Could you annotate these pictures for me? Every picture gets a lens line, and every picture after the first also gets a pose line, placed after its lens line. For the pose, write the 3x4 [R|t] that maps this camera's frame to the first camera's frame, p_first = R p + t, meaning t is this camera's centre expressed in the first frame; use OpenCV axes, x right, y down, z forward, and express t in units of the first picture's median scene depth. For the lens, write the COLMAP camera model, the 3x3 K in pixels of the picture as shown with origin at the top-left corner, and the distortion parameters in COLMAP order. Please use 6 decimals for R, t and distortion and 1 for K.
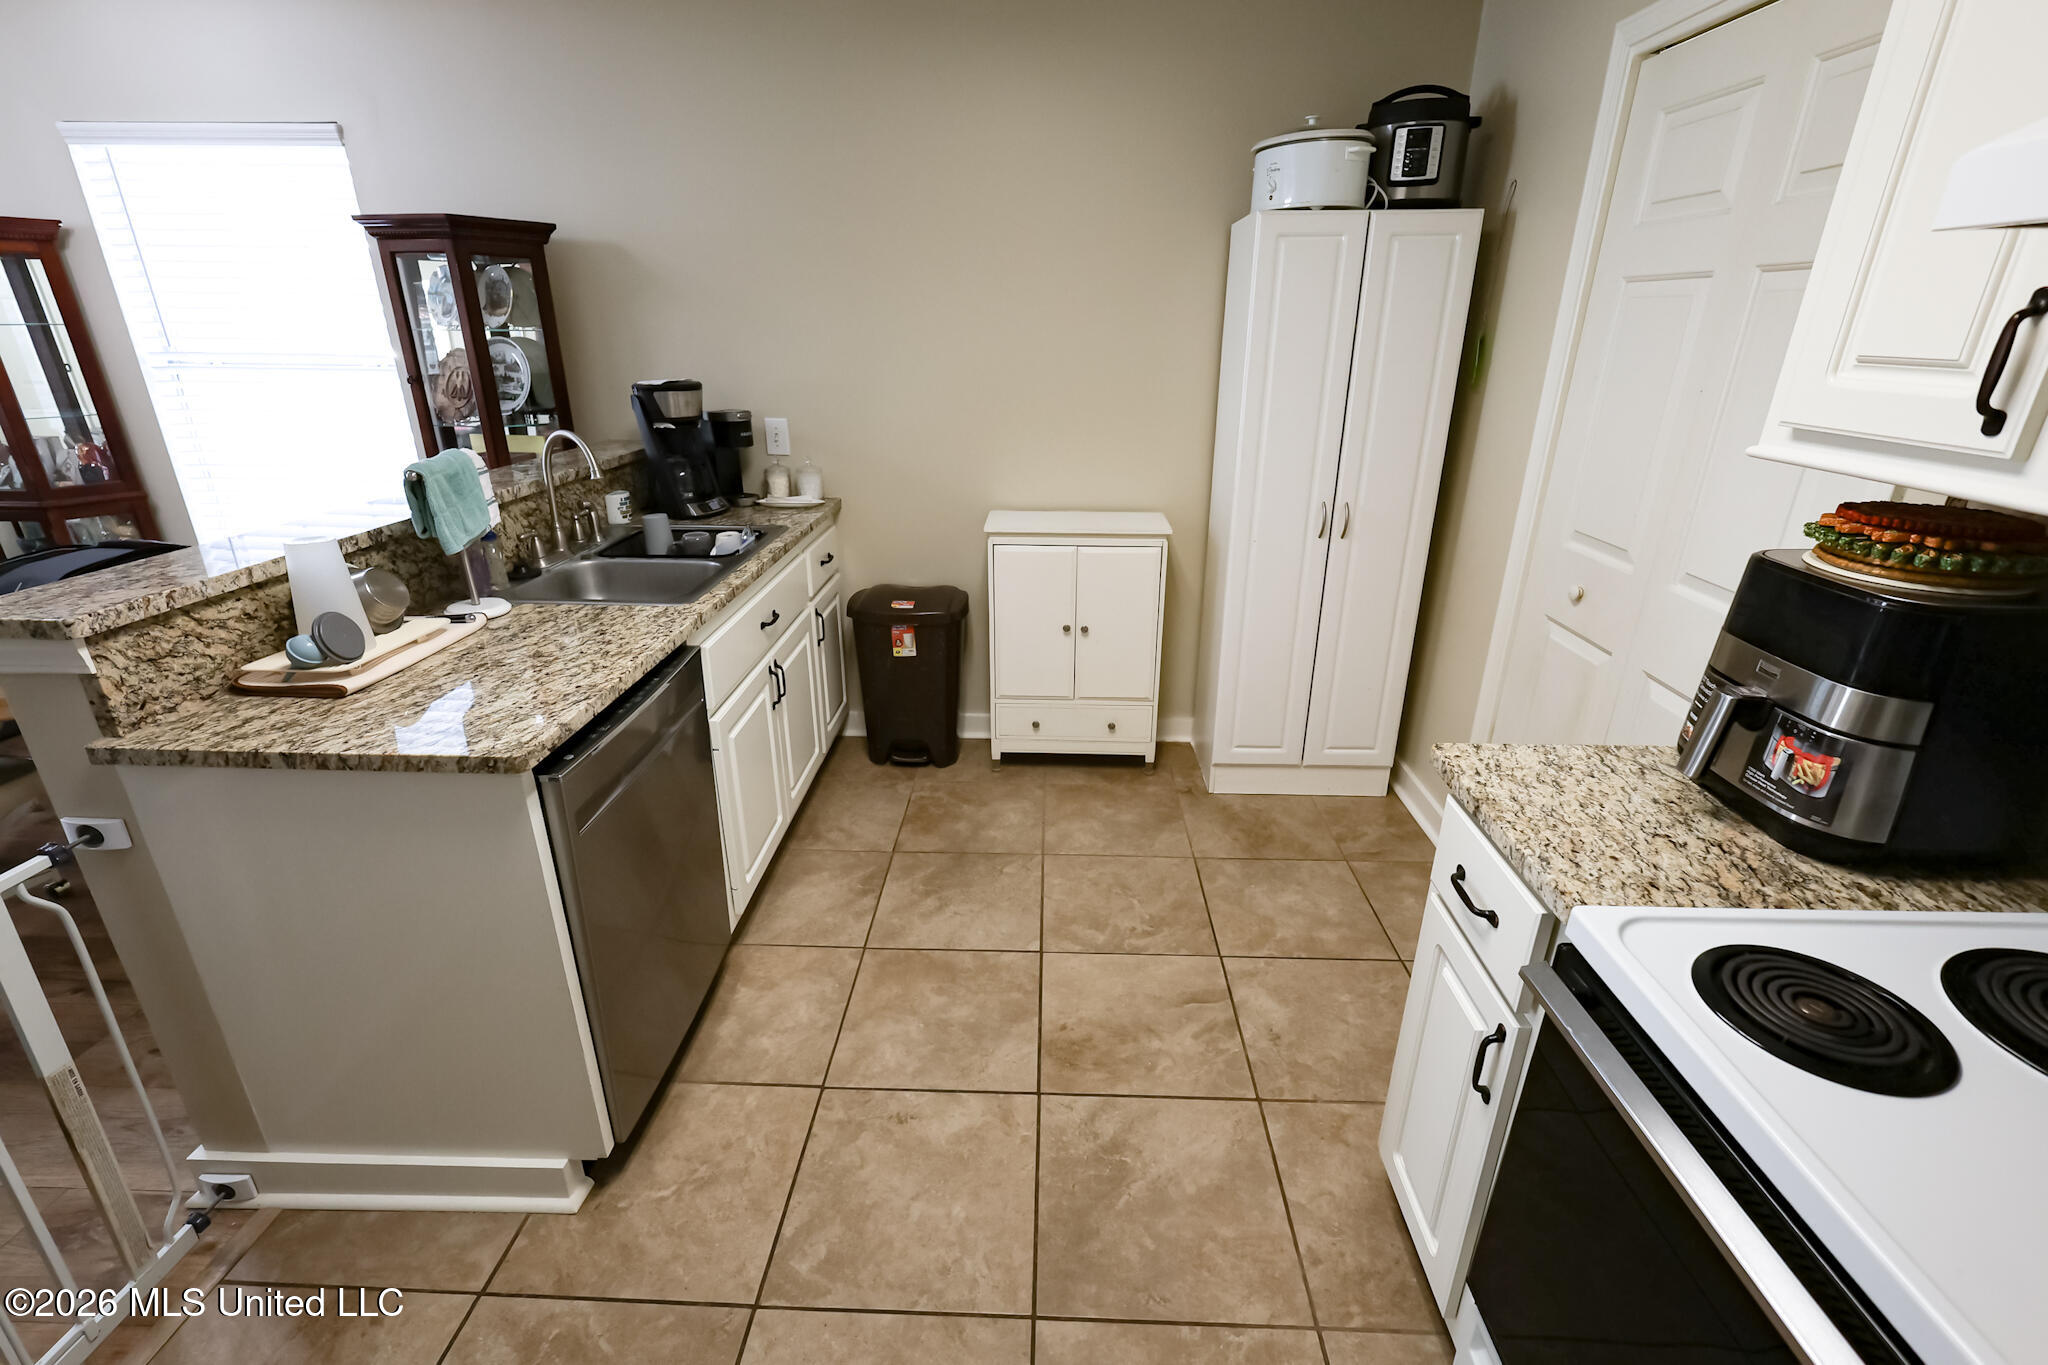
lens RADIAL K [[902.2, 0, 1023.4], [0, 902.2, 680.1], [0, 0, 1]] dist [0.003572, -0.000760]
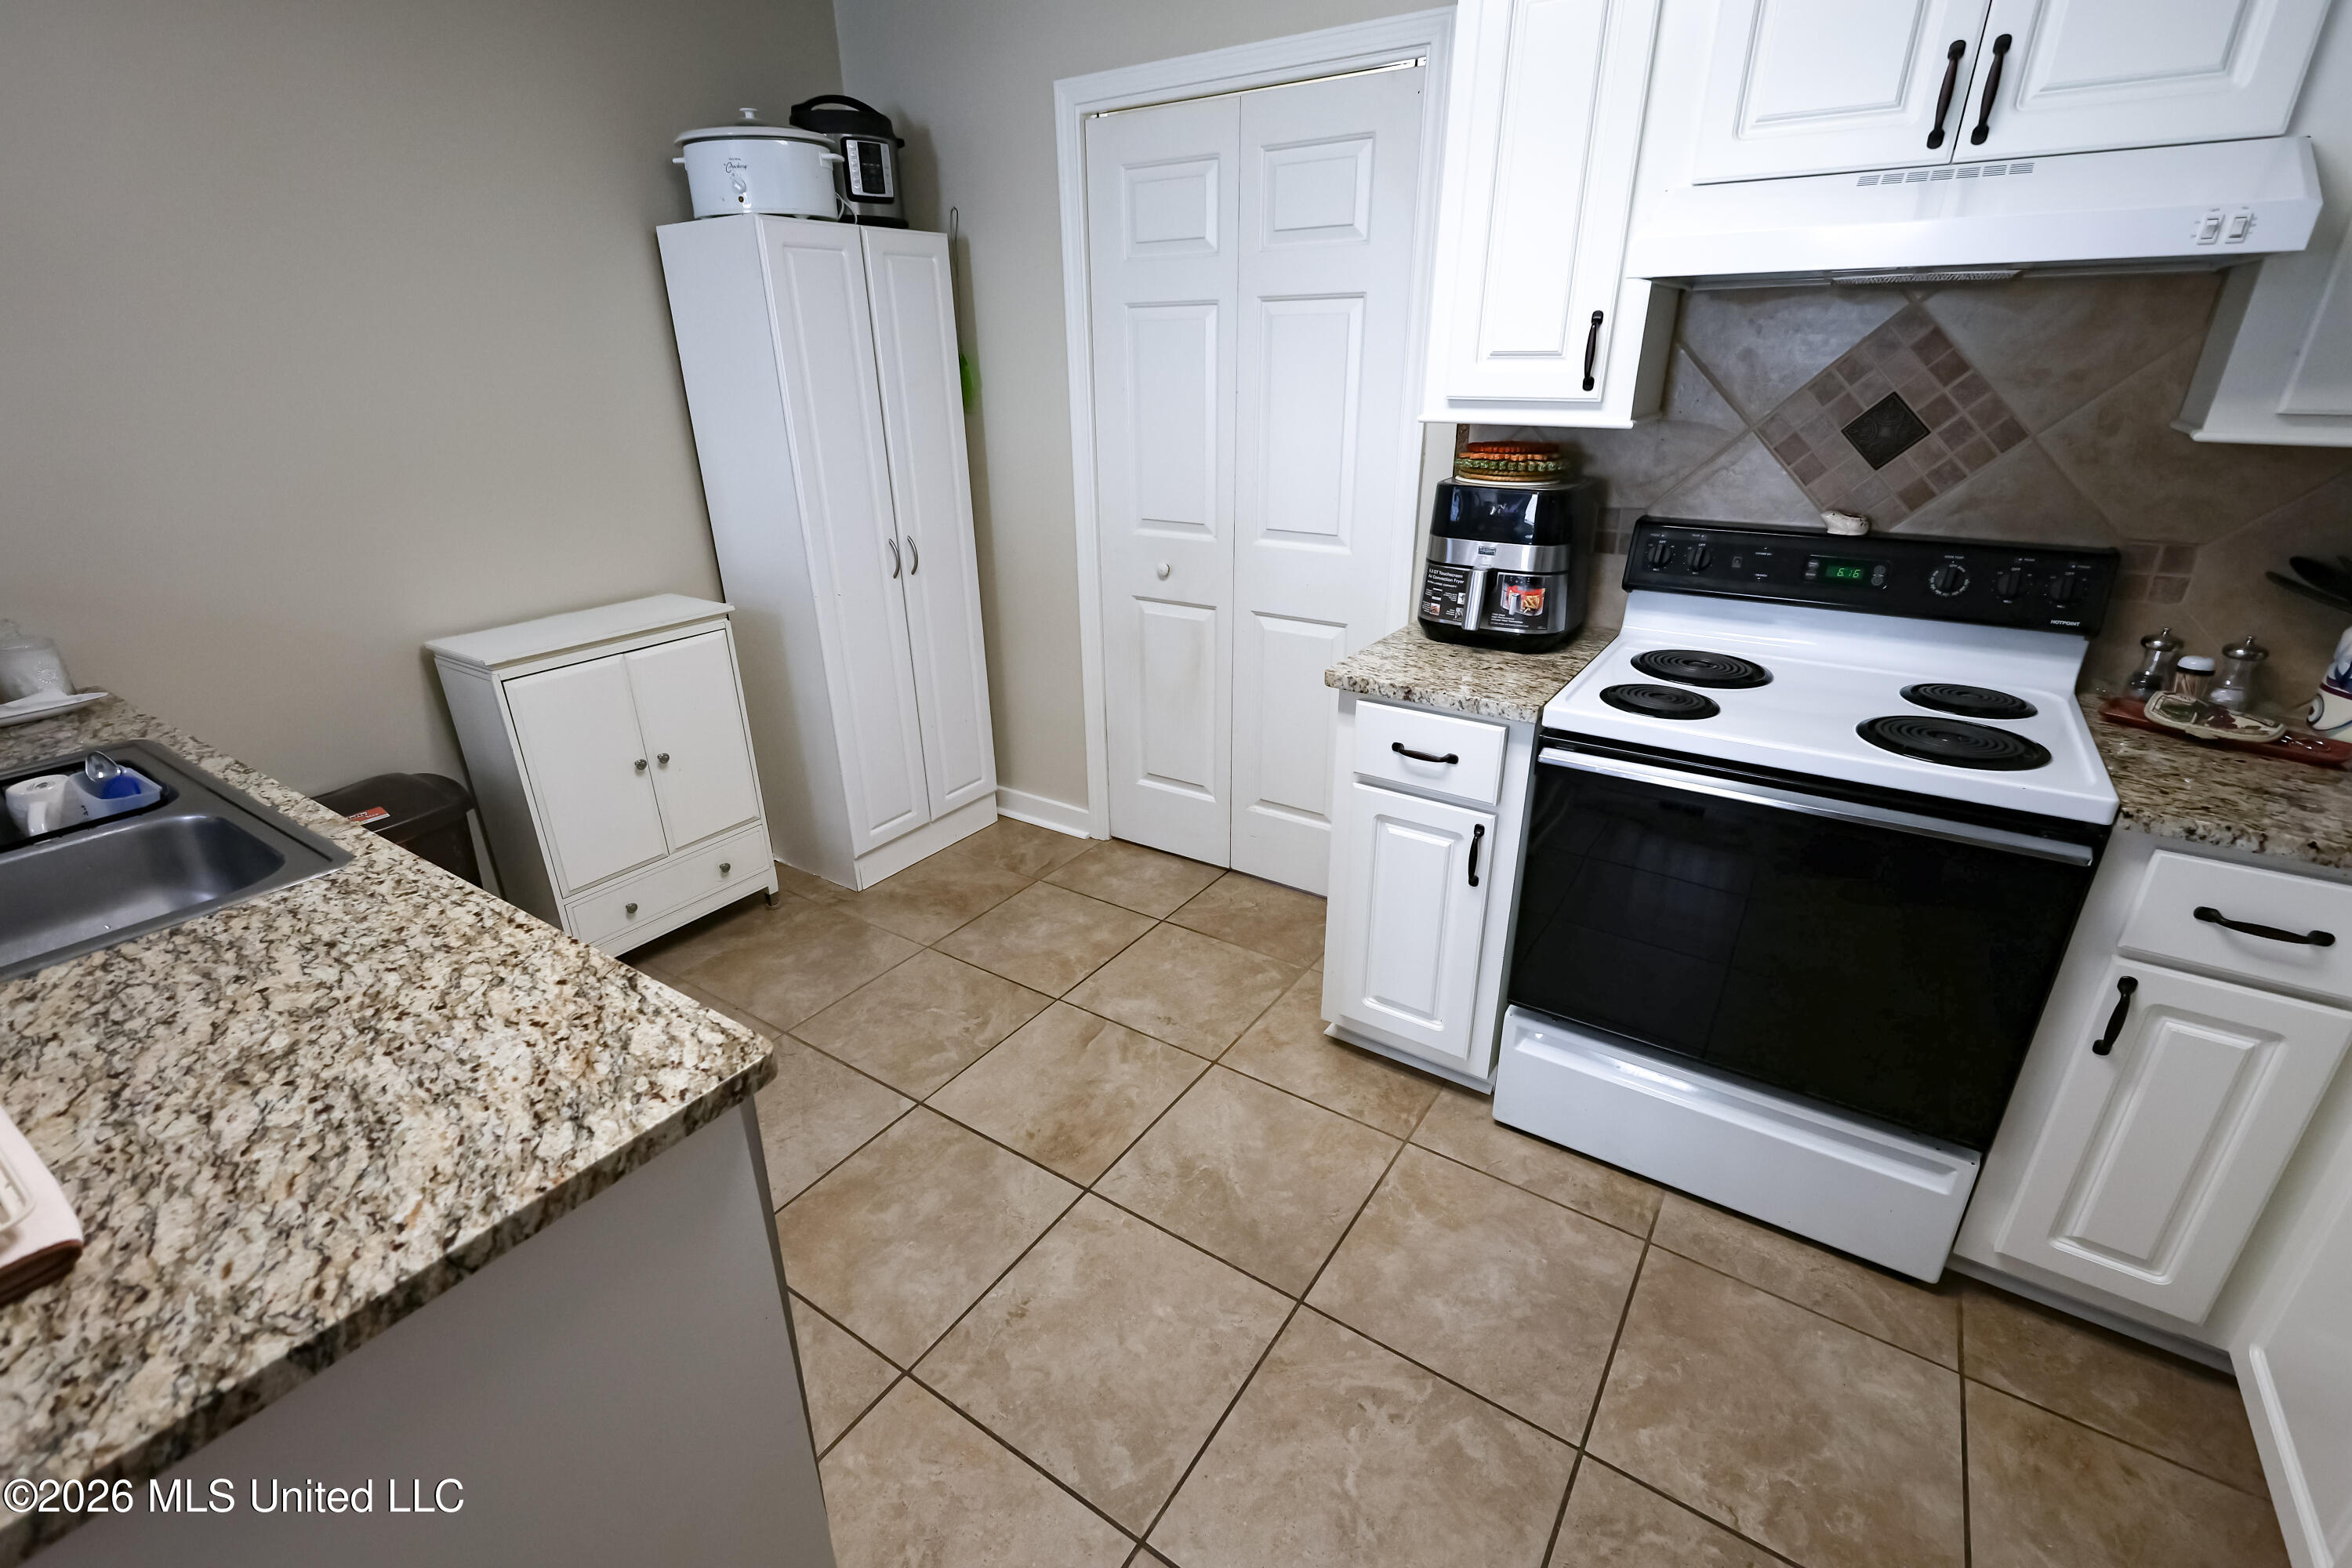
lens RADIAL K [[1036.1, 0, 1180.9], [0, 1036.1, 780.3], [0, 0, 1]] dist [0.003572, -0.000760]
pose [[0.528980, -0.334453, 0.779950, -0.687119], [0.327057, 0.928414, 0.176300, -0.090482], [-0.783080, 0.161829, 0.600497, 0.258749]]
